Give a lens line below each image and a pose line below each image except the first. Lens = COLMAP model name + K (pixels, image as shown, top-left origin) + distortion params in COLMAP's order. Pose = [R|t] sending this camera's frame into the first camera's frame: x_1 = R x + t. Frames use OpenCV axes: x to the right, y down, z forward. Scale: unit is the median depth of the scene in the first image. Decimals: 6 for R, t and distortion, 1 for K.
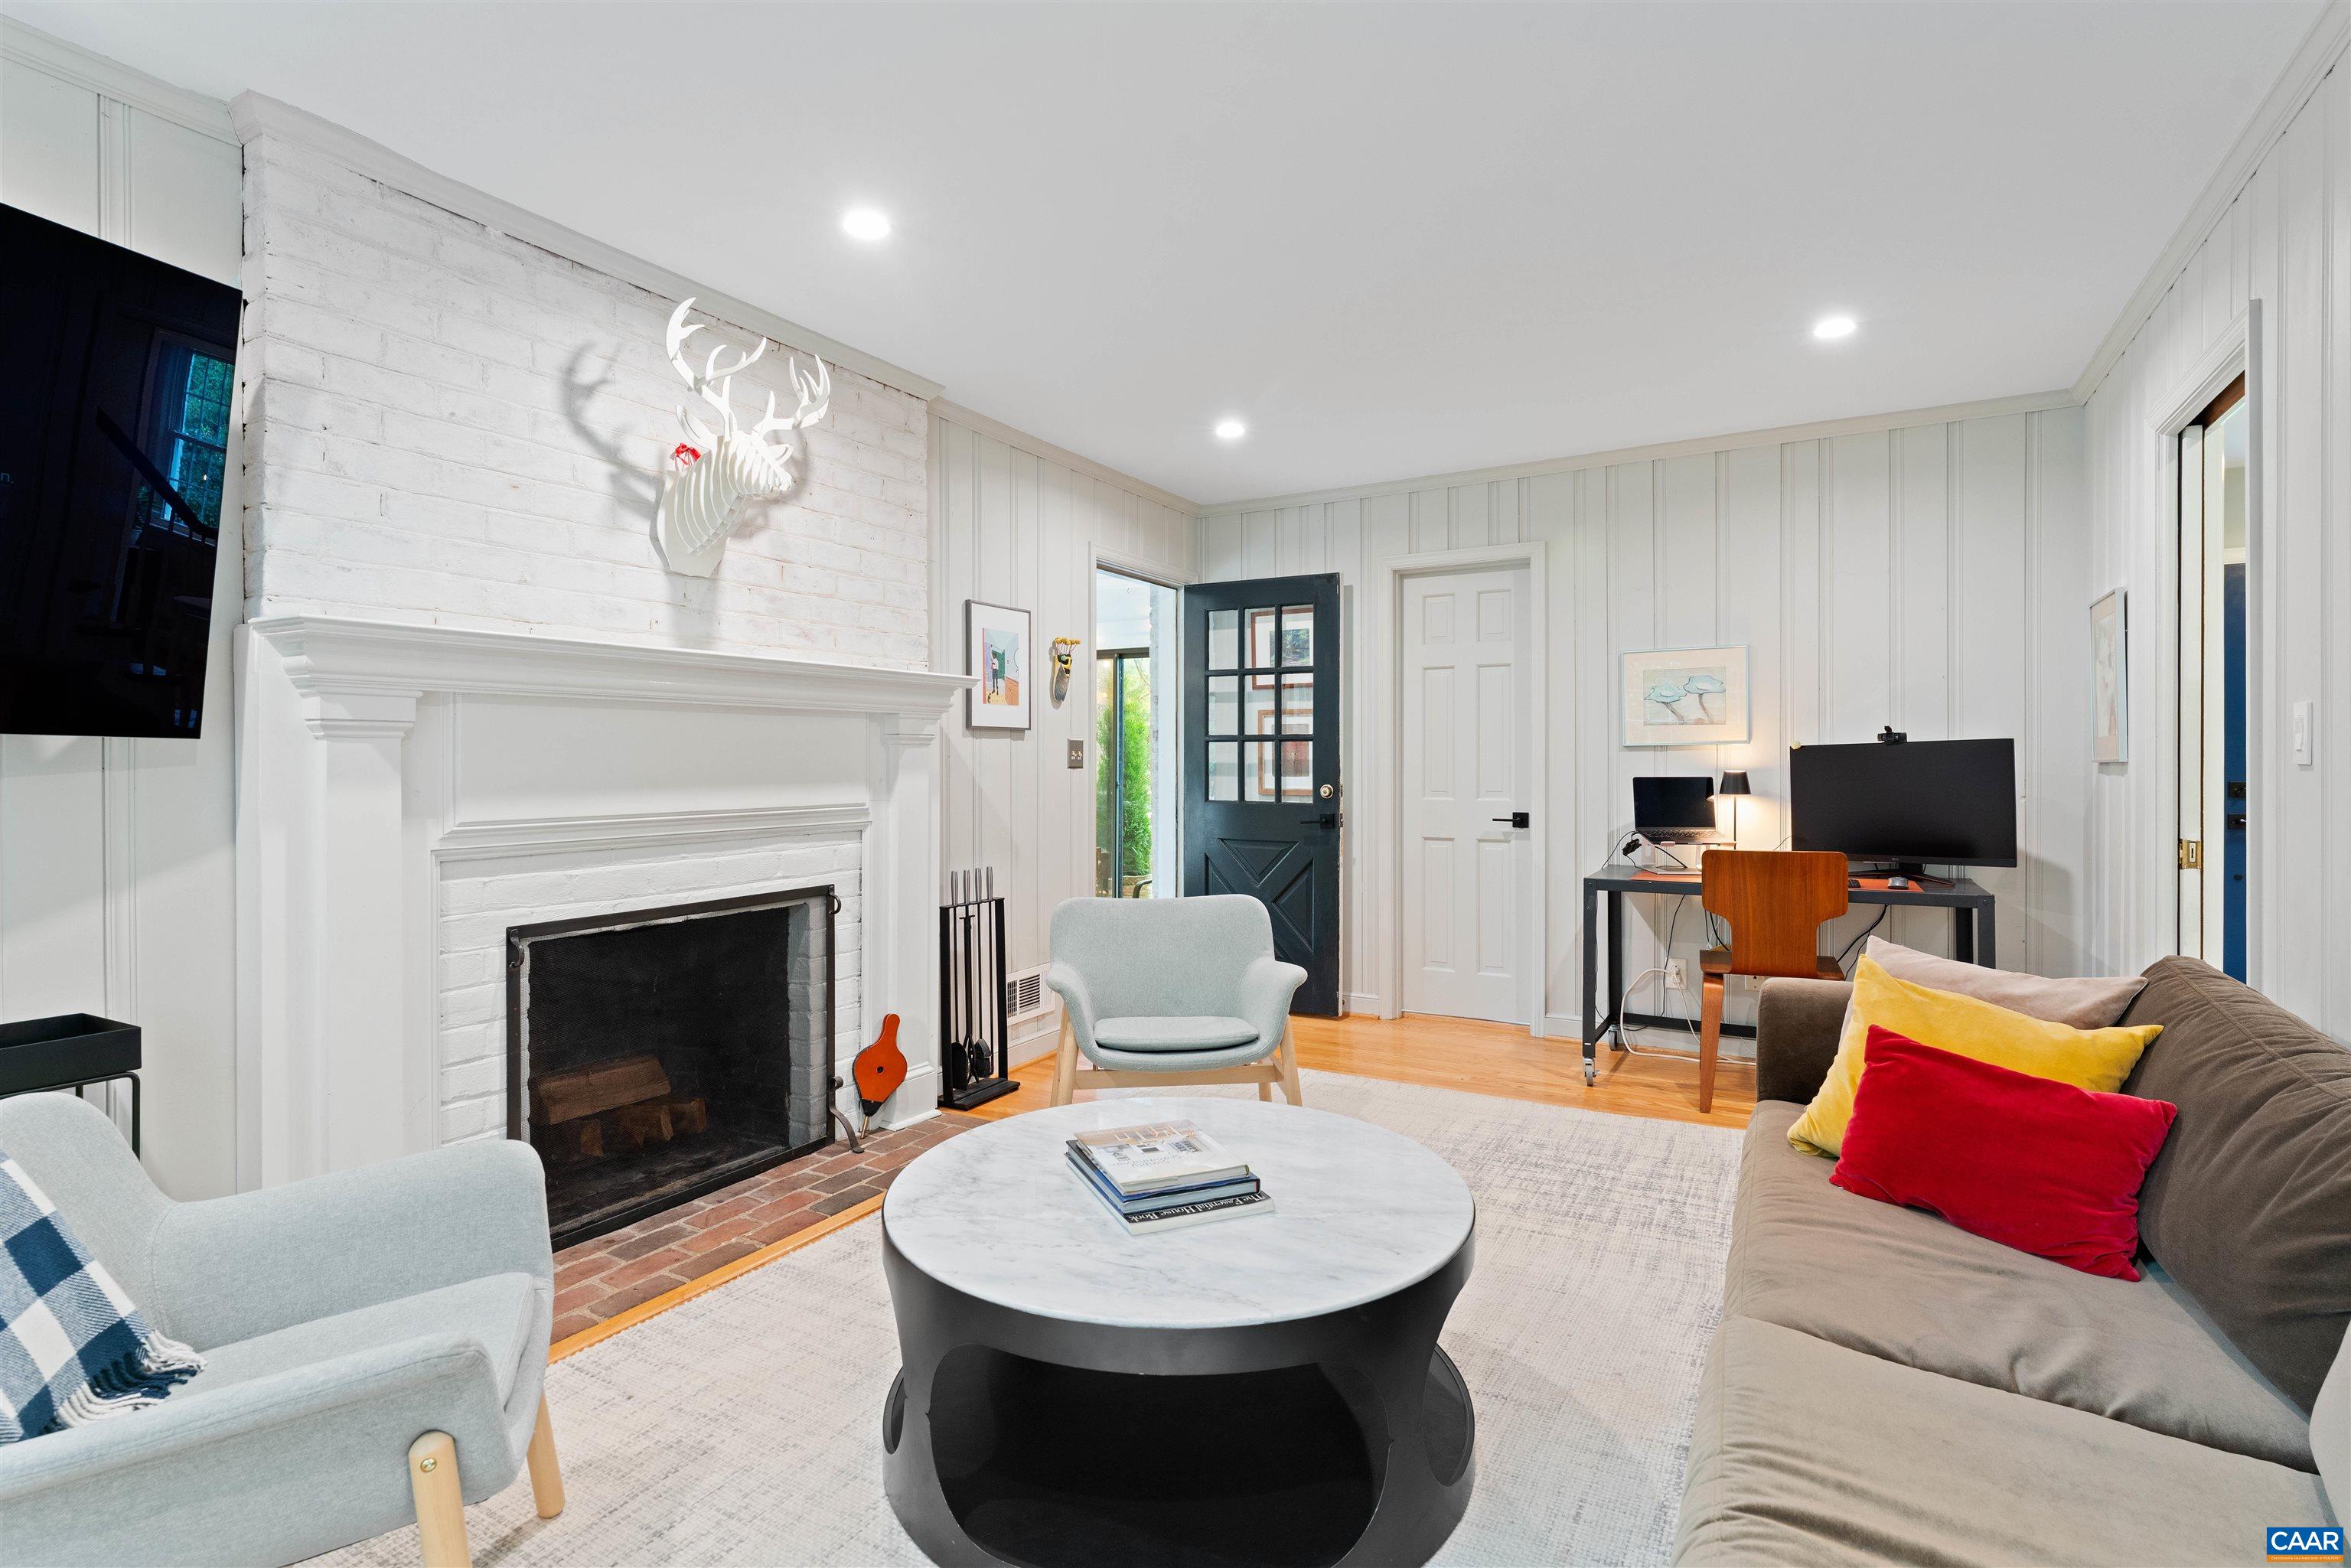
lens RADIAL K [[1106.9, 0, 1170.7], [0, 1106.9, 771.0], [0, 0, 1]] dist [-0.001207, -0.000022]
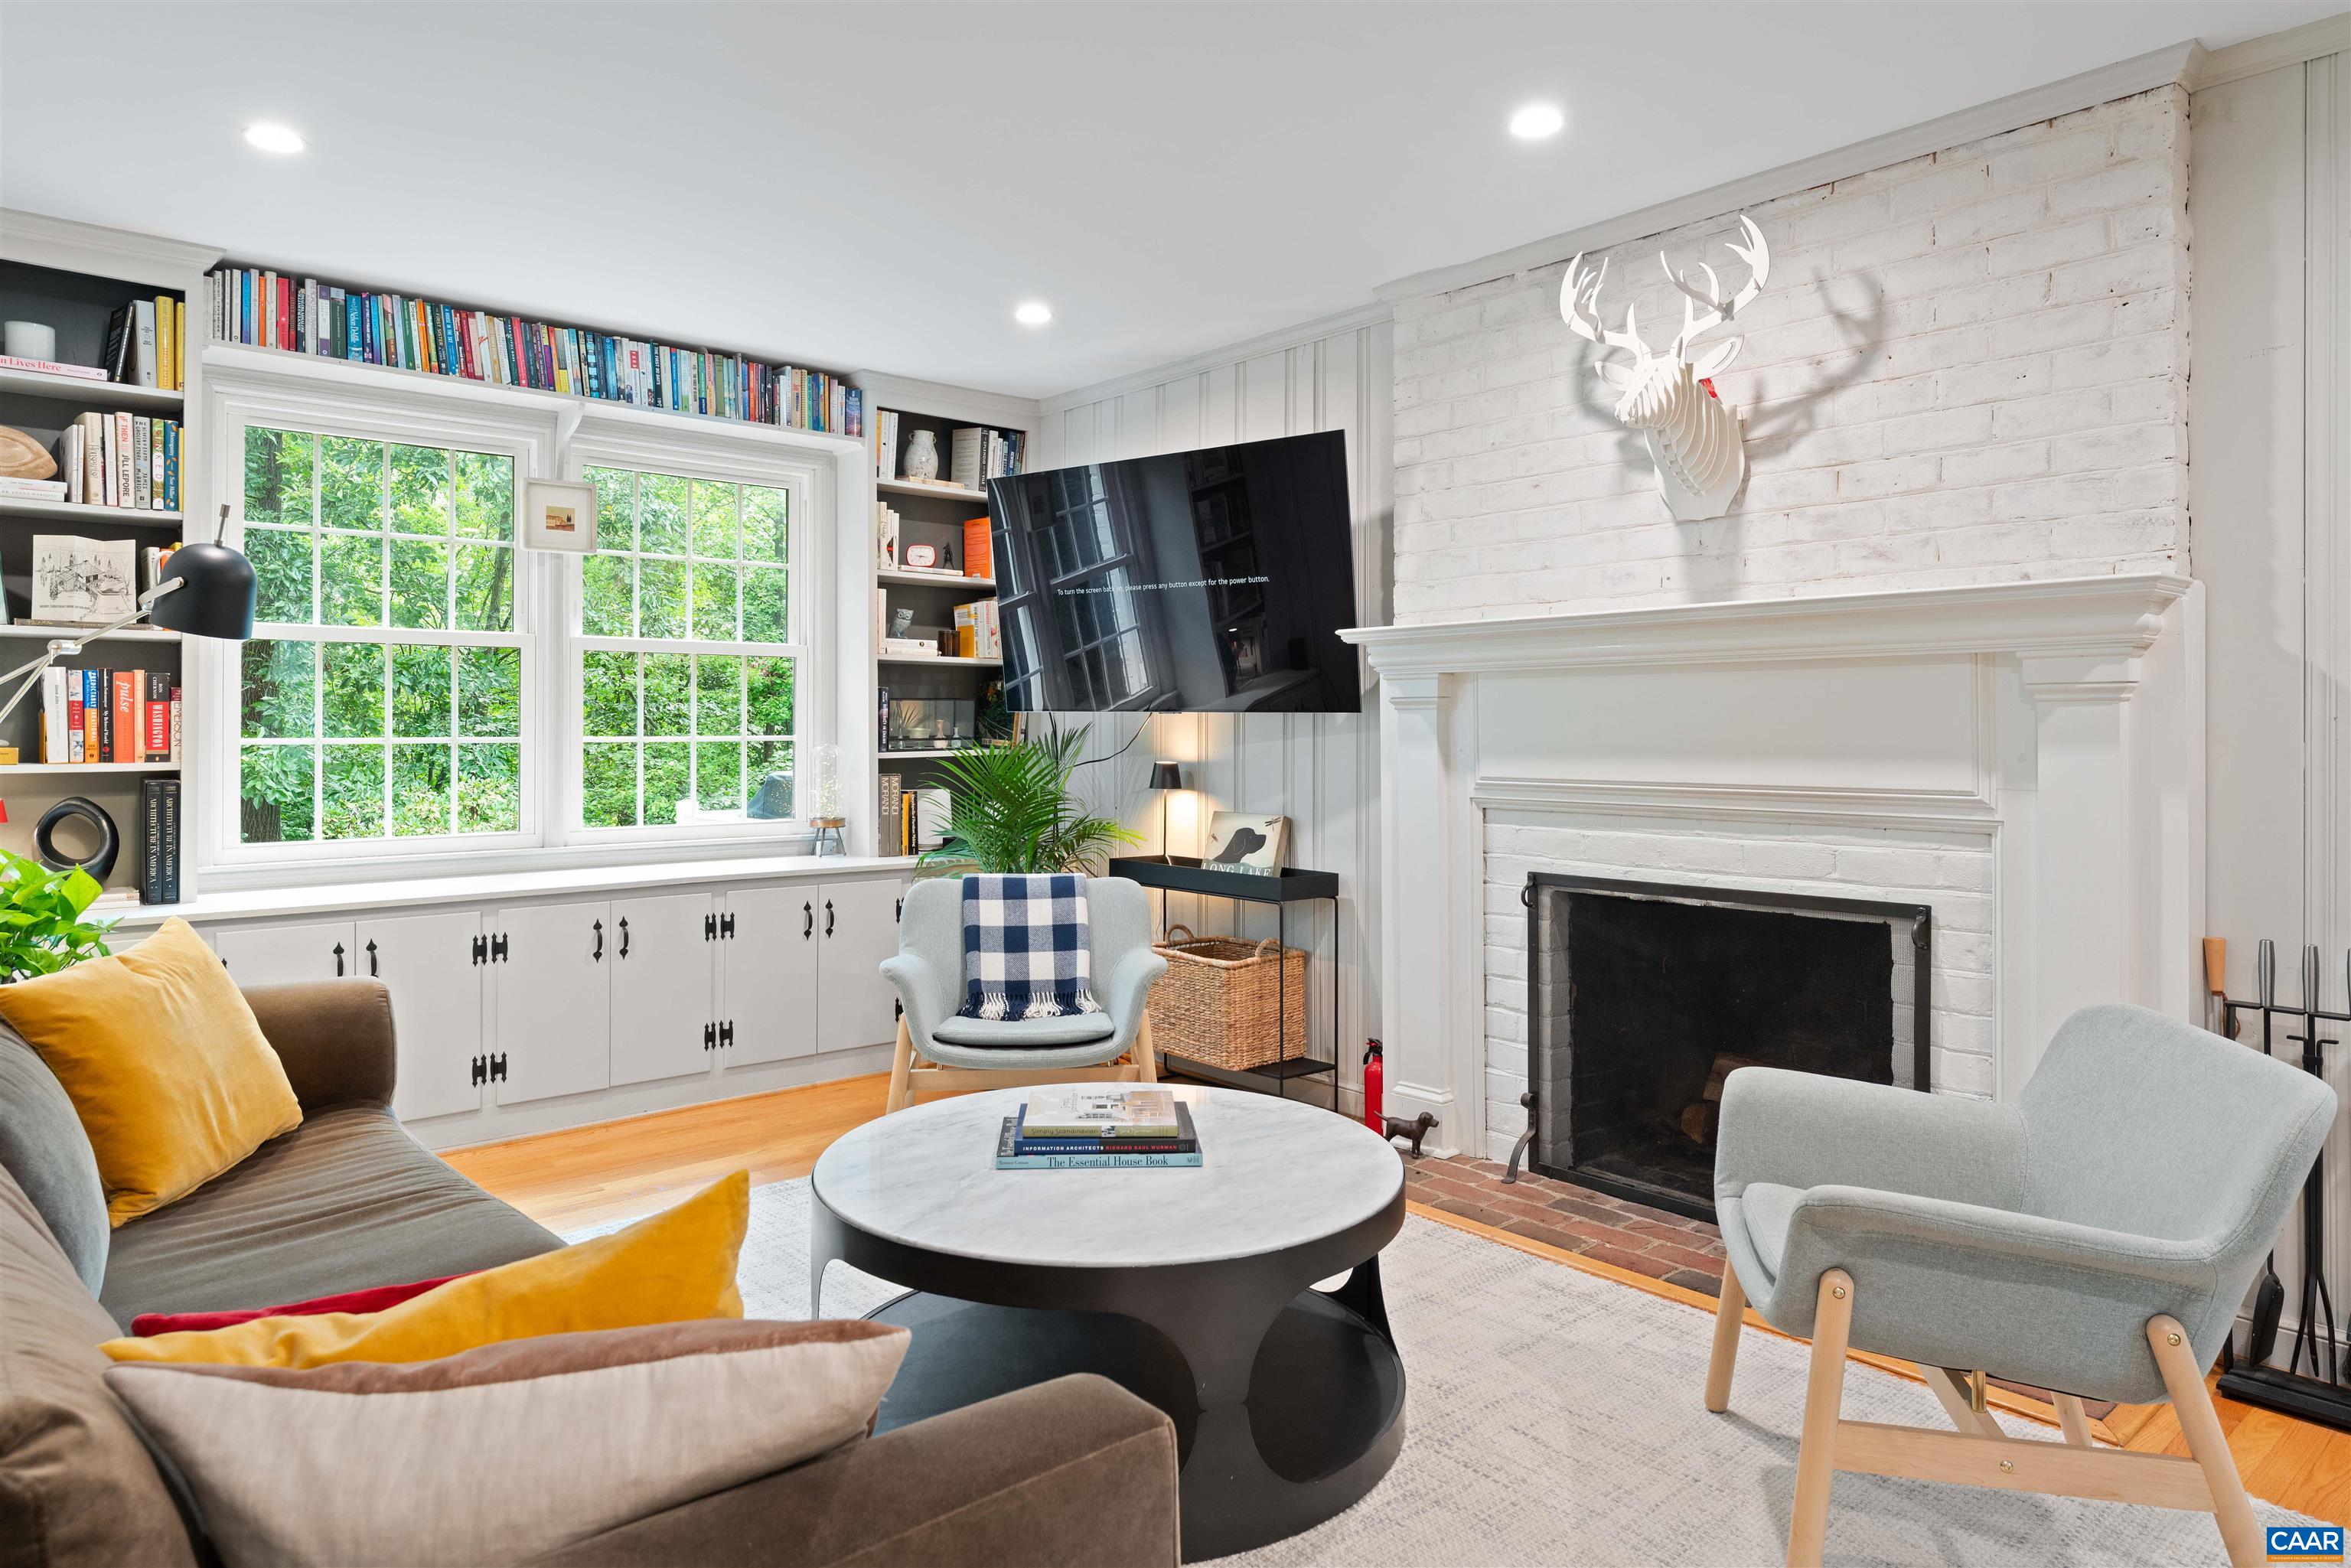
lens RADIAL K [[1434.1, 0, 1171.5], [0, 1434.1, 719.2], [0, 0, 1]] dist [0.004039, 0.000381]
pose [[-0.315563, -0.001788, -0.948903, 0.824359], [-0.007624, 0.999971, 0.000652, -0.013277], [0.948874, 0.007440, -0.315567, 0.989116]]
